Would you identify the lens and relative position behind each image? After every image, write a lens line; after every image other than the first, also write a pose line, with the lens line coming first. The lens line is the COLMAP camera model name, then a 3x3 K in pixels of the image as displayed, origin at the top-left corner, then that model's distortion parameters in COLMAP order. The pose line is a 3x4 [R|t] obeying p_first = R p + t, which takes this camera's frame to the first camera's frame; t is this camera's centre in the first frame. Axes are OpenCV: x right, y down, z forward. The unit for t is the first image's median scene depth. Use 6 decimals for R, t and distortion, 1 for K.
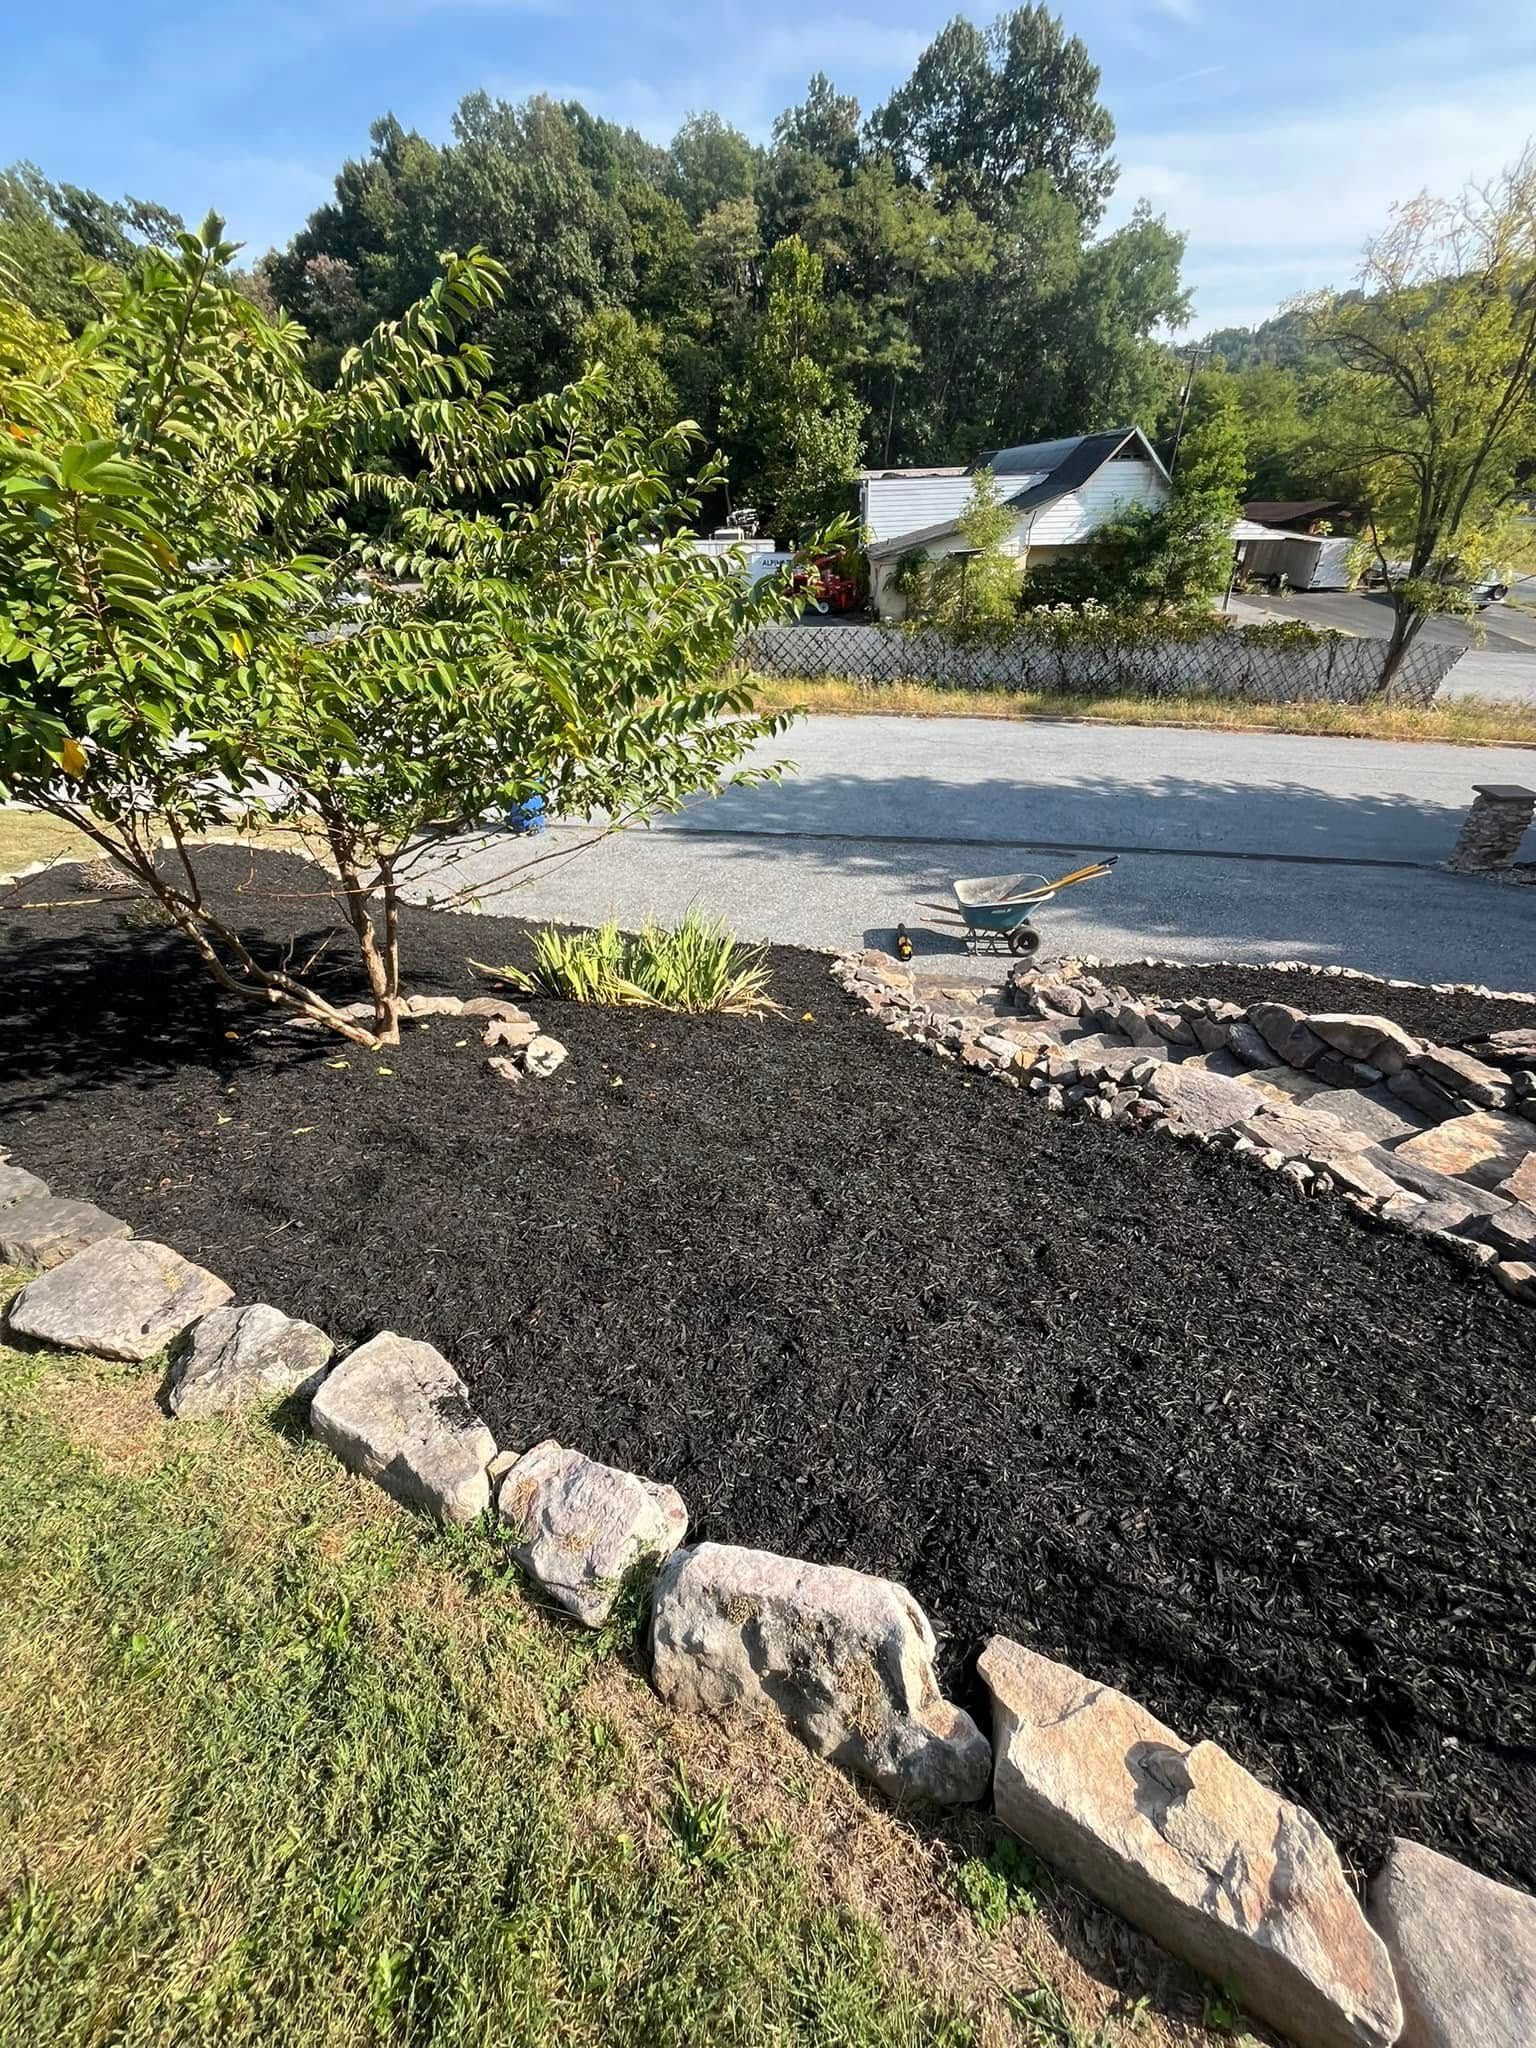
lens RADIAL K [[831.2, 0, 768.0], [0, 831.2, 1025.1], [0, 0, 1]] dist [0.004660, 0.000187]
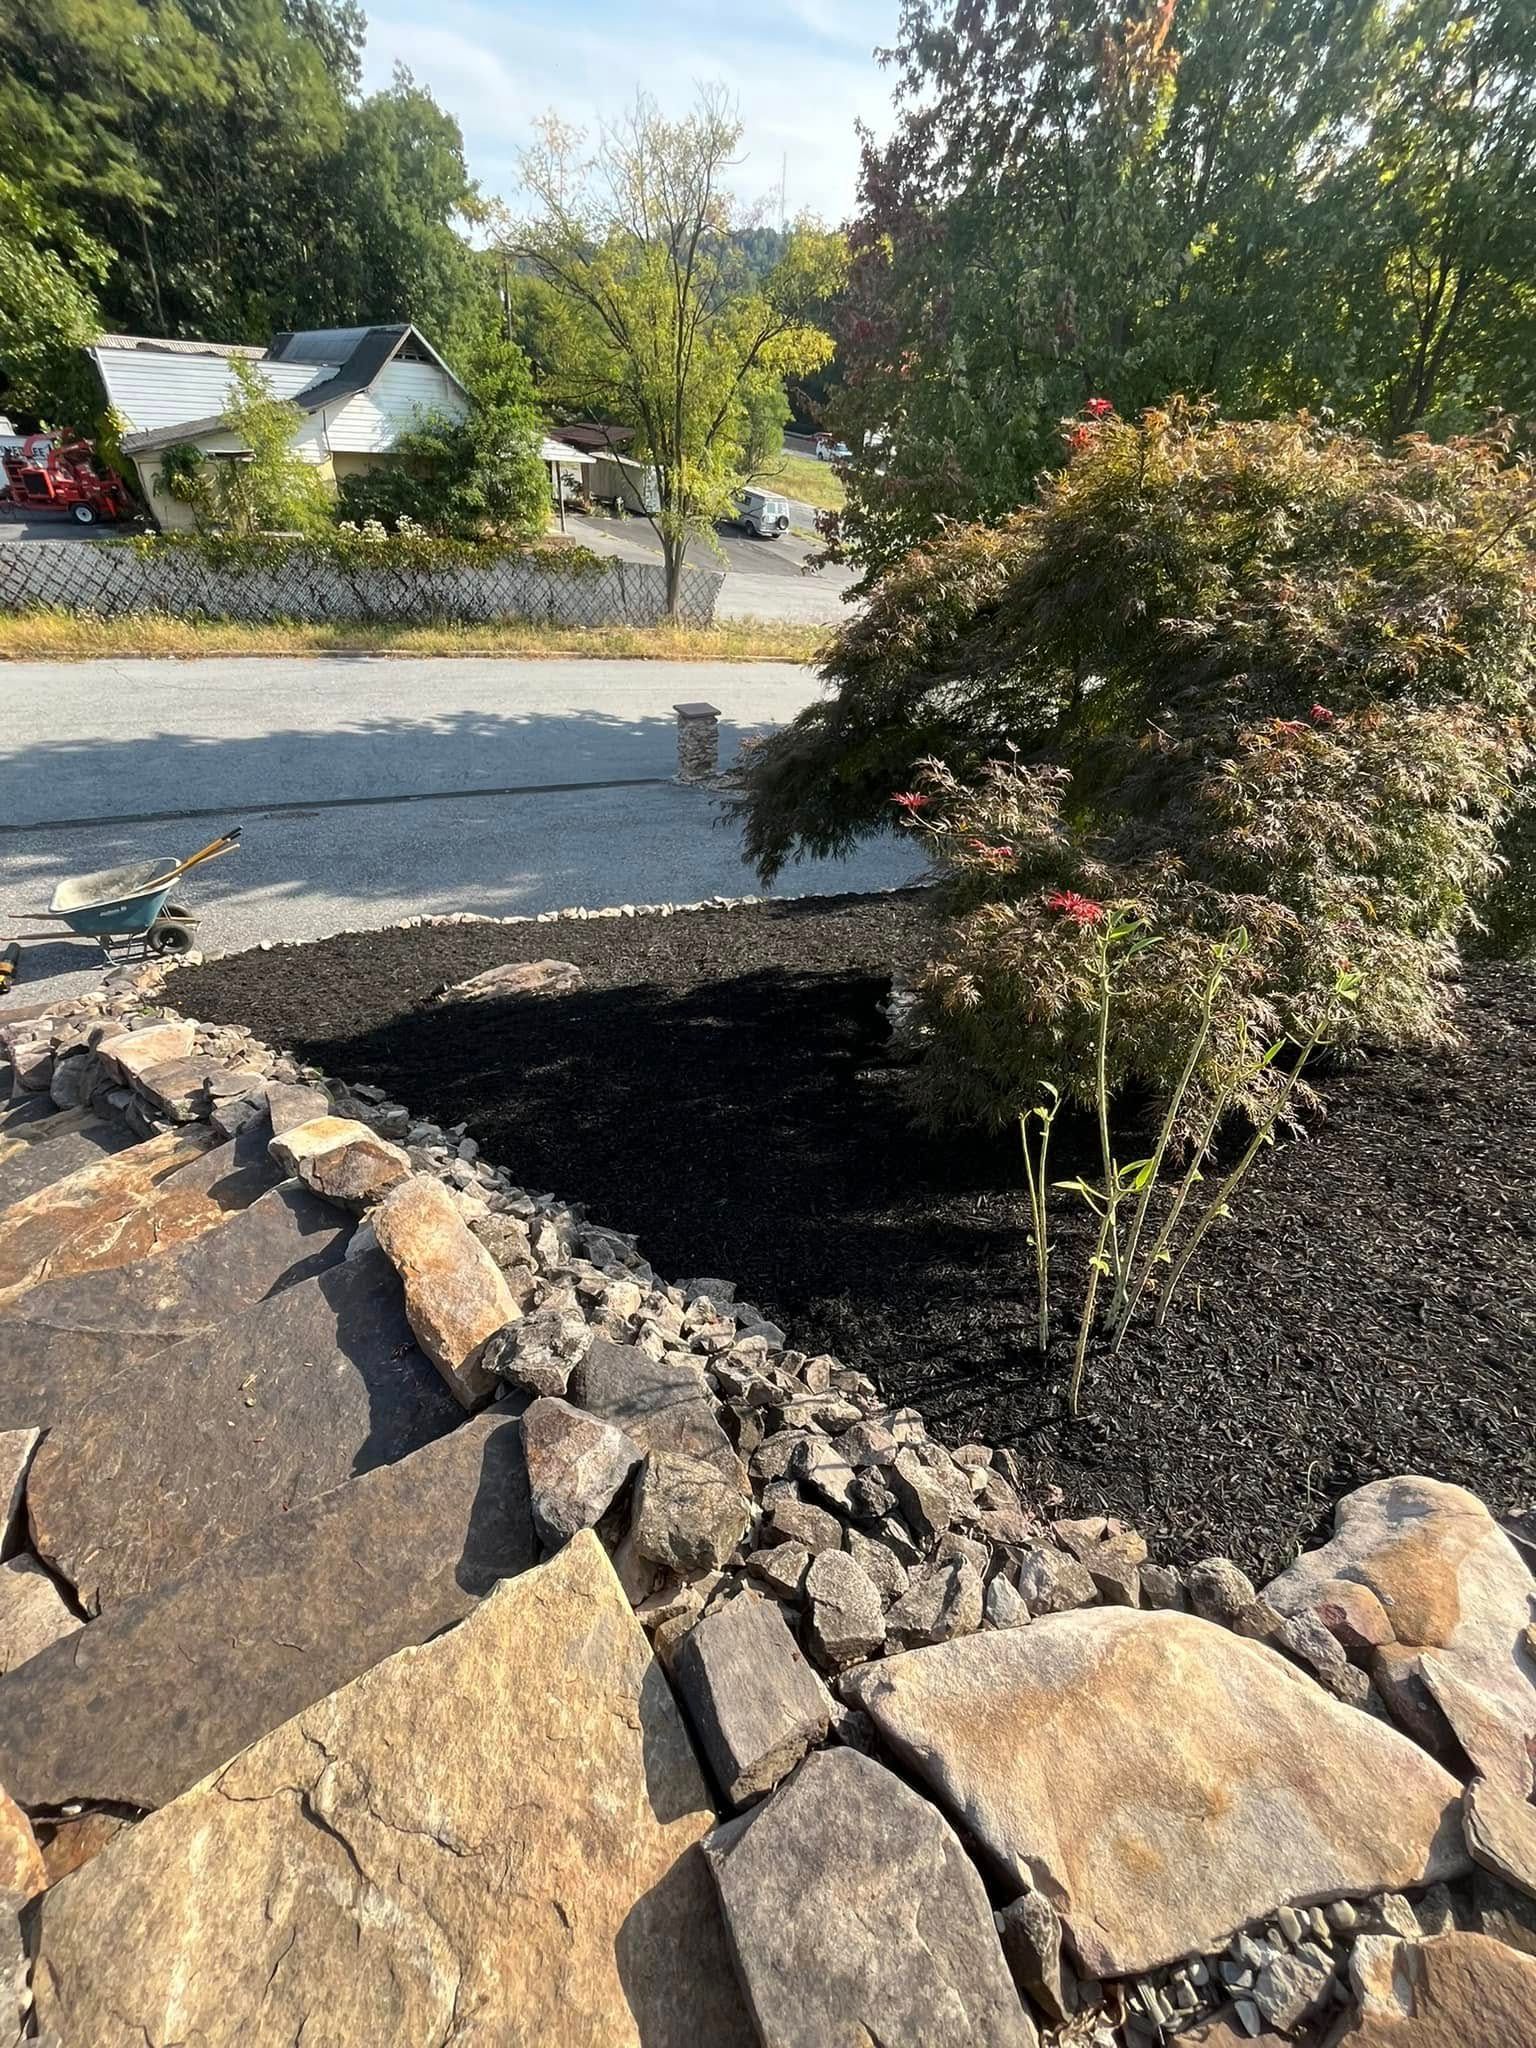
lens RADIAL K [[831.2, 0, 767.8], [0, 831.2, 1023.5], [0, 0, 1]] dist [0.004660, 0.000187]
pose [[0.835411, -0.261735, 0.483304, 0.142846], [0.223422, 0.965121, 0.136470, 0.001634], [-0.502166, -0.006028, 0.864750, -0.020638]]
